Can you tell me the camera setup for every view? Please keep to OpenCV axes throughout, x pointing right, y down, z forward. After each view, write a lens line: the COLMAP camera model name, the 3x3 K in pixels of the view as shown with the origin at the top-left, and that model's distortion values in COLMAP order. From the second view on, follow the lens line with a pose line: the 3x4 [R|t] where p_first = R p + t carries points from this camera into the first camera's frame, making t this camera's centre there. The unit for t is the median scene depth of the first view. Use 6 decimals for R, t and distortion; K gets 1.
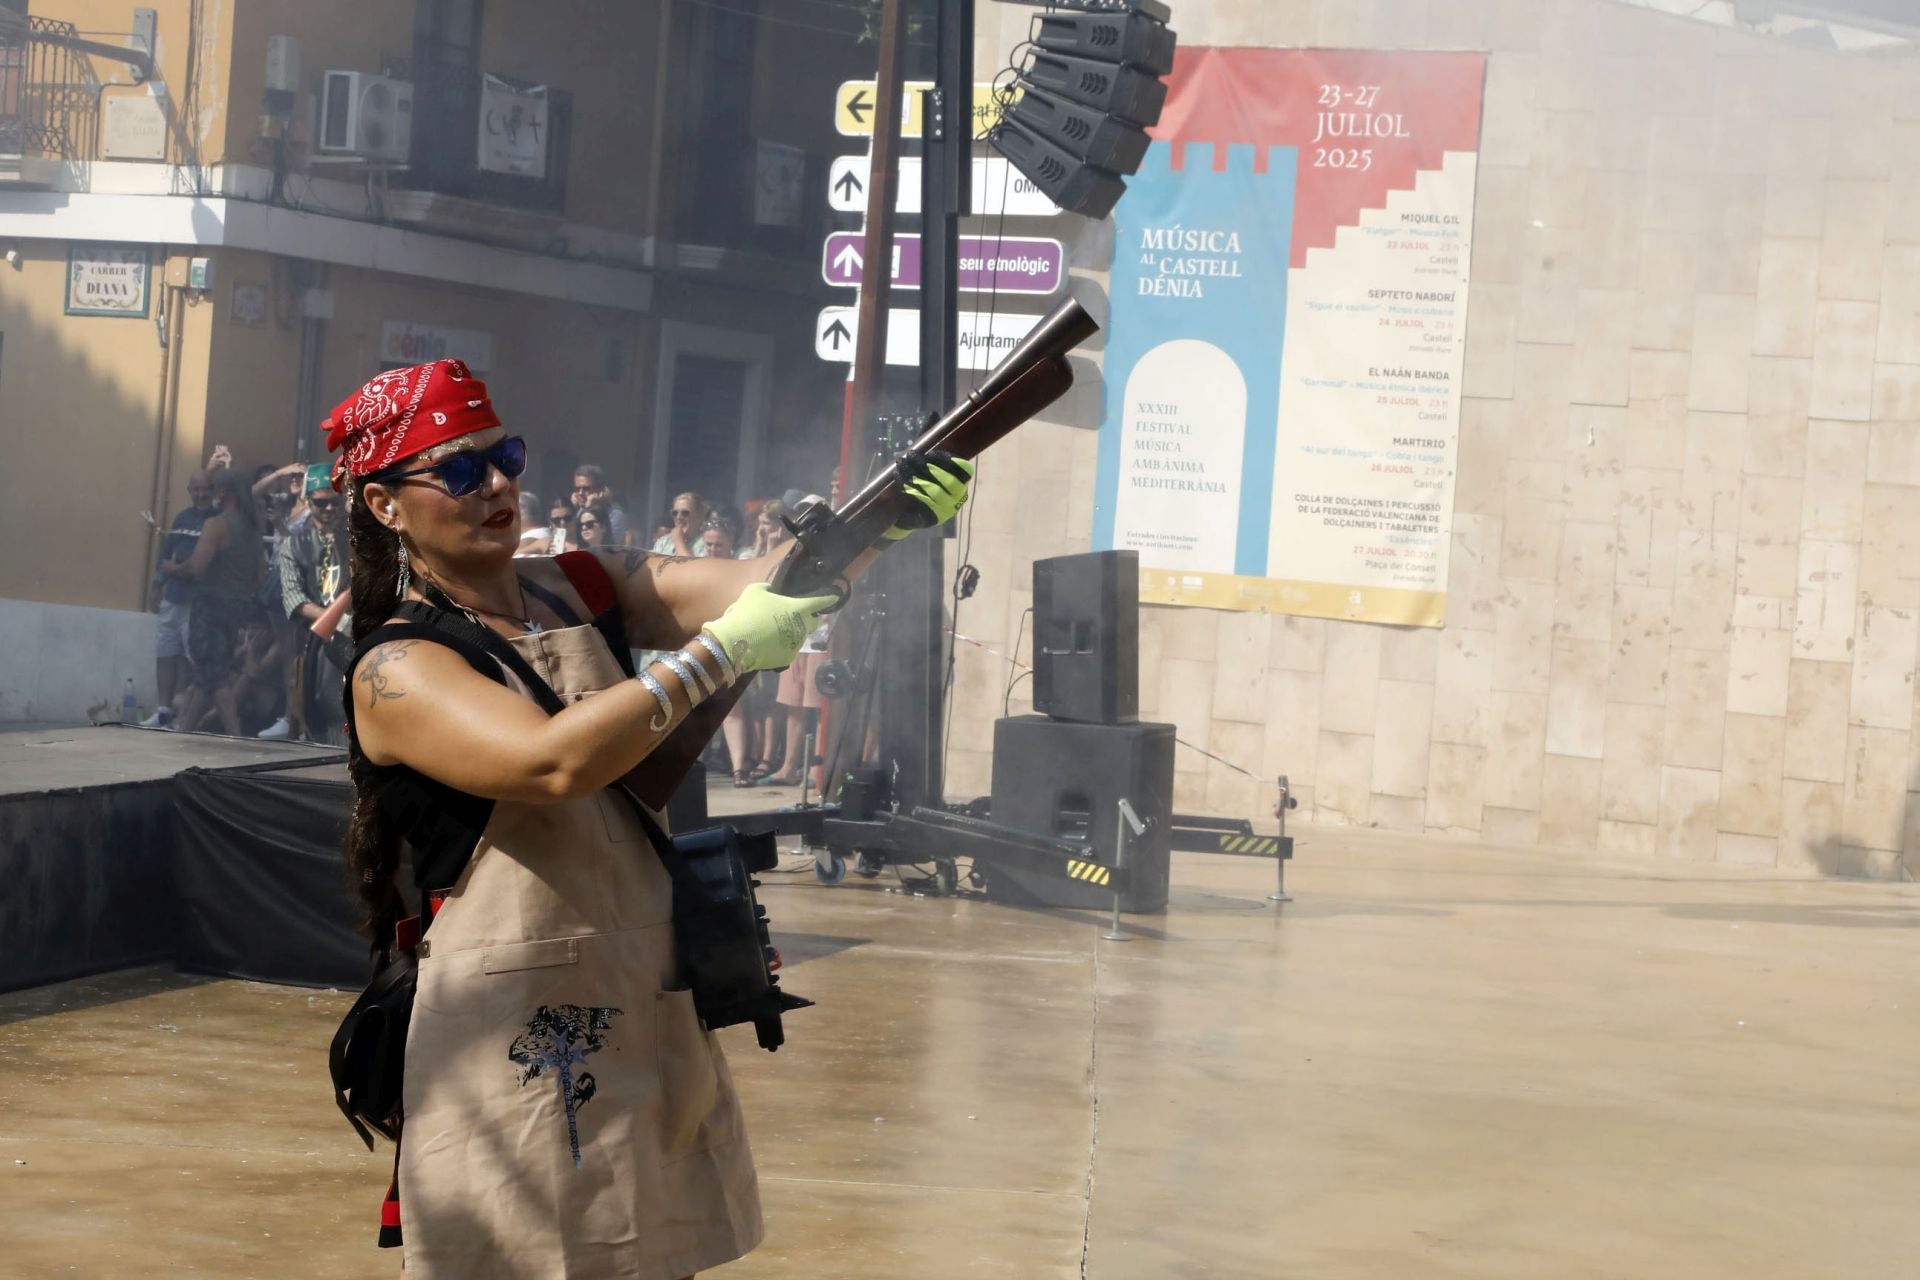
lens RADIAL K [[4201.9, 0, 876.1], [0, 4201.9, 453.3], [0, 0, 1]] dist [0.279289, -0.037695]
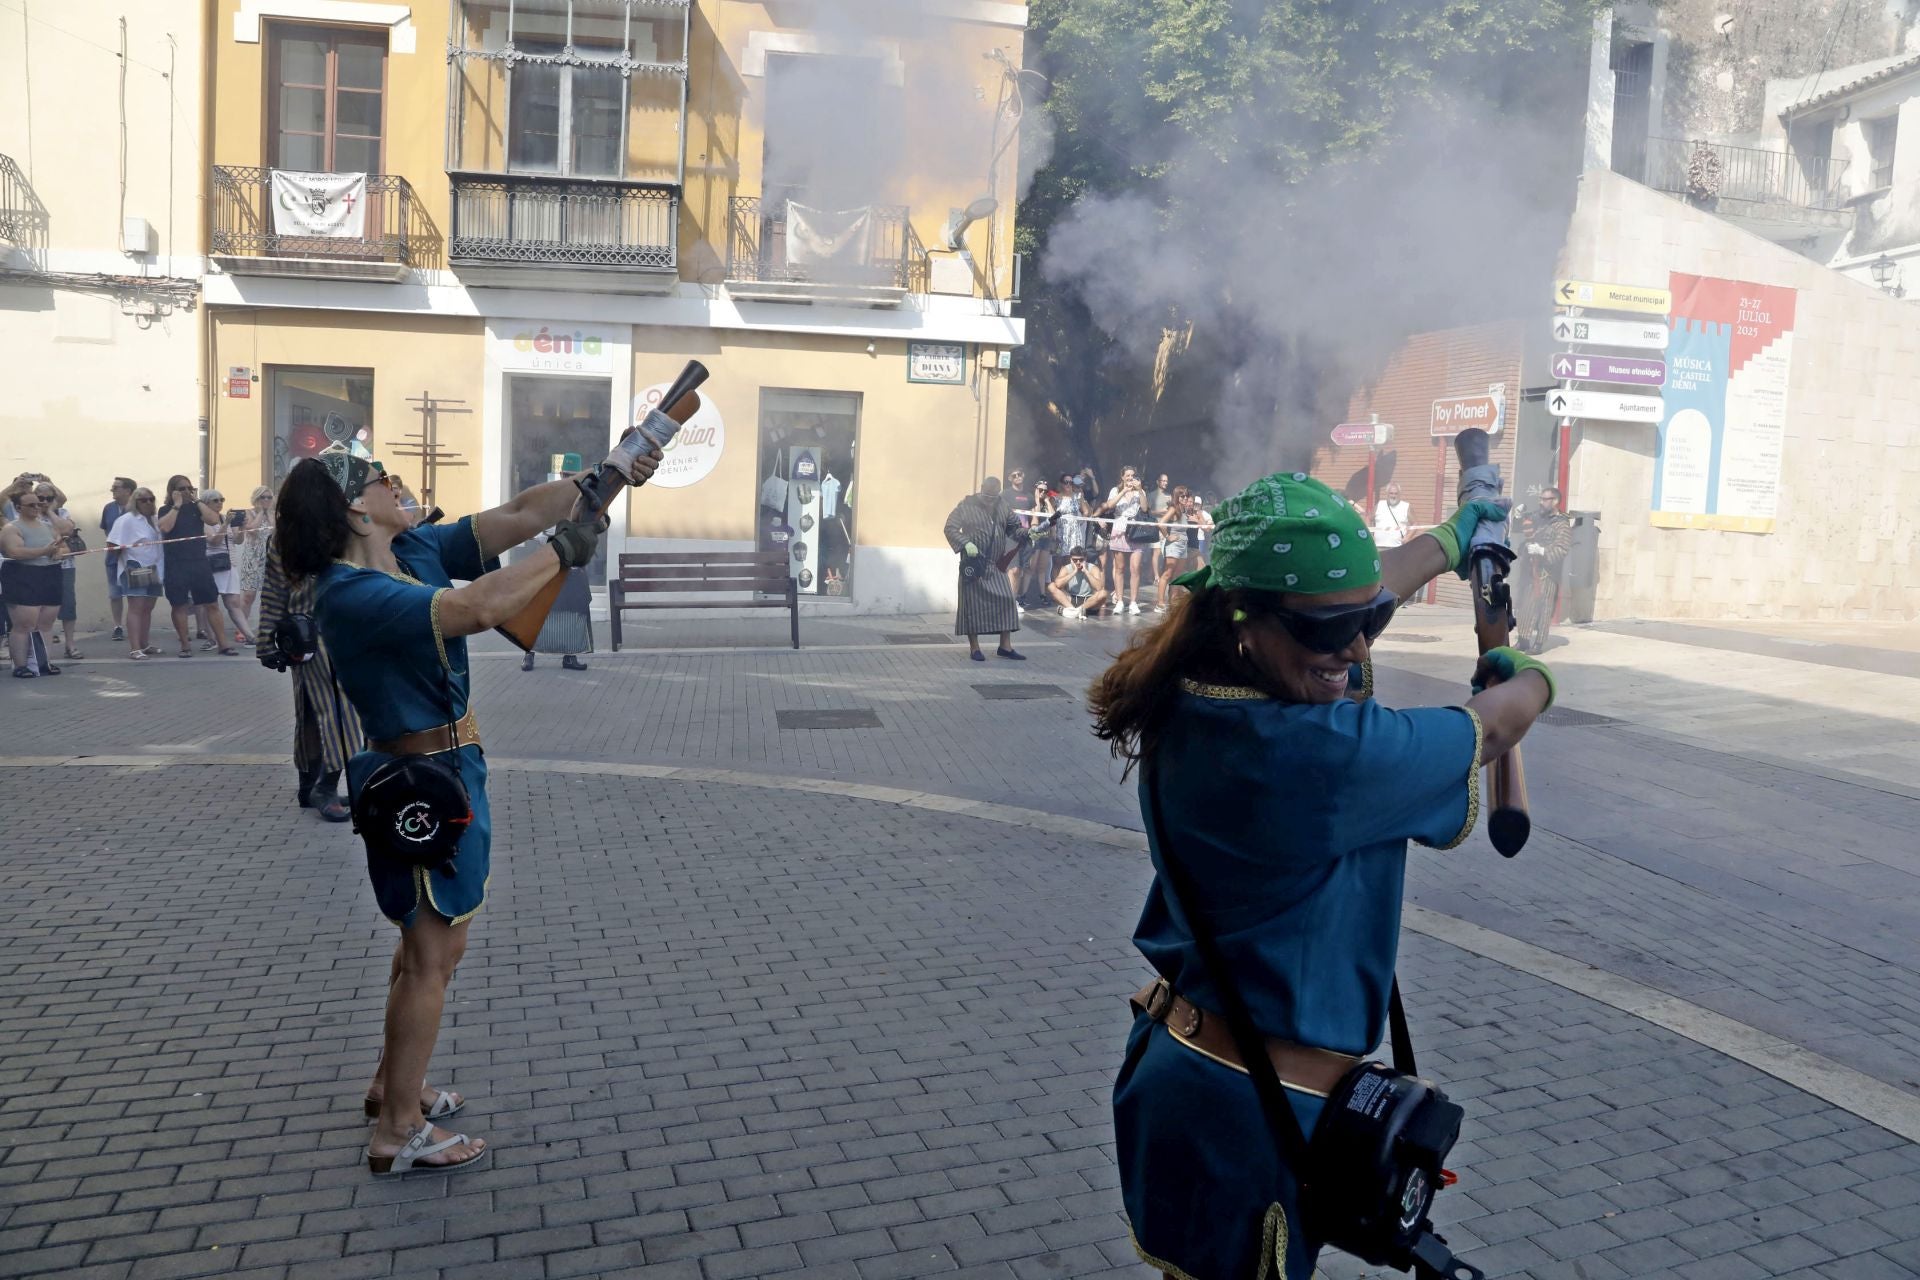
lens RADIAL K [[1293.7, 0, 957.7], [0, 1293.7, 620.2], [0, 0, 1]] dist [-0.125213, 0.058722]
pose [[0.792986, -0.097315, 0.601417, -0.655098], [0.009925, 0.989093, 0.146959, -0.017434], [-0.609158, -0.110567, 0.785303, 0.724385]]
